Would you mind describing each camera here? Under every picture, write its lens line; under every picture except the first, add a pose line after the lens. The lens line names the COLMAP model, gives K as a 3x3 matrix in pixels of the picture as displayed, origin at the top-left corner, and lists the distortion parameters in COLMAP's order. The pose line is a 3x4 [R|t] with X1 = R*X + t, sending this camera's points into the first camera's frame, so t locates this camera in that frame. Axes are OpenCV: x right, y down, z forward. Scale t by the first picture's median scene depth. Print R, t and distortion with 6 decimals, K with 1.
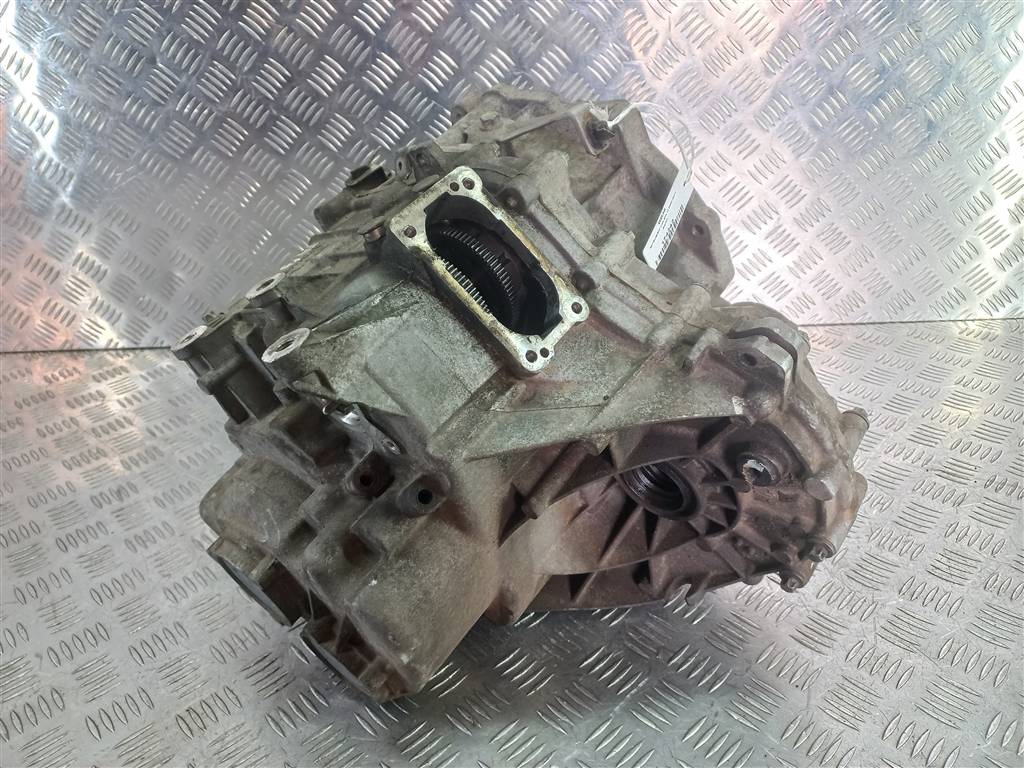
lens RADIAL K [[741.2, 0, 512.0], [0, 741.2, 384.0], [0, 0, 1]] dist [-0.027004, 0.003906]
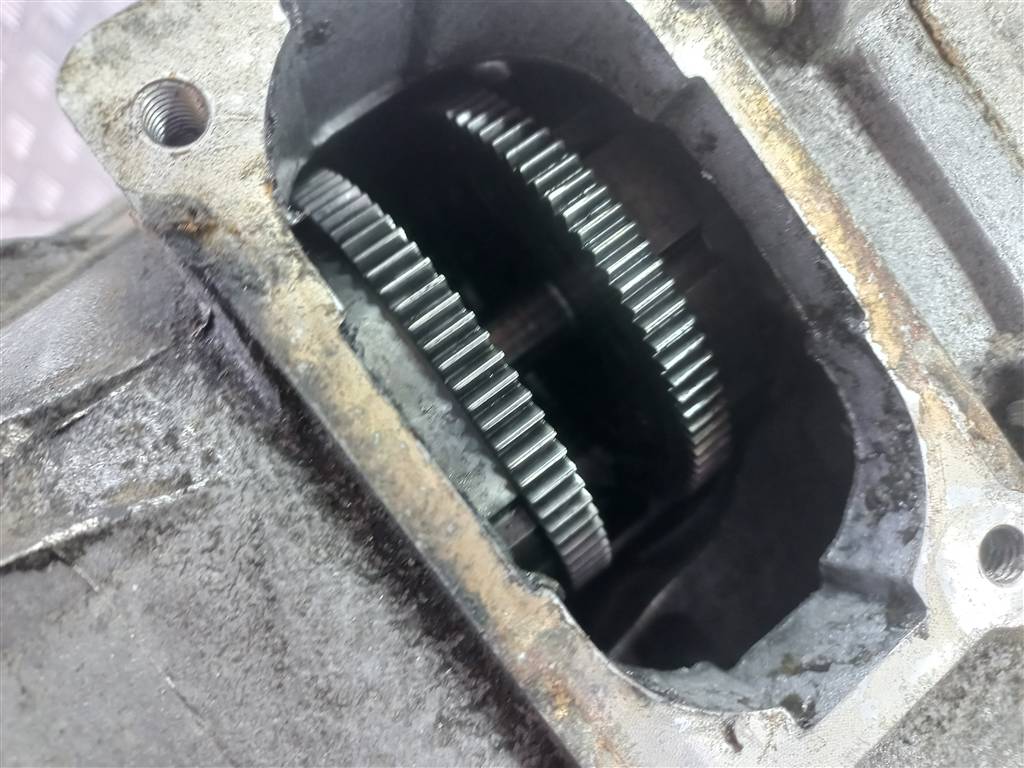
lens RADIAL K [[756.9, 0, 512.0], [0, 756.9, 384.0], [0, 0, 1]] dist [-0.007392, -0.006917]
pose [[0.952796, 0.169673, -0.251775, 0.001646], [-0.128518, 0.976703, 0.171853, -0.167318], [0.275068, -0.131383, 0.952405, 0.770684]]
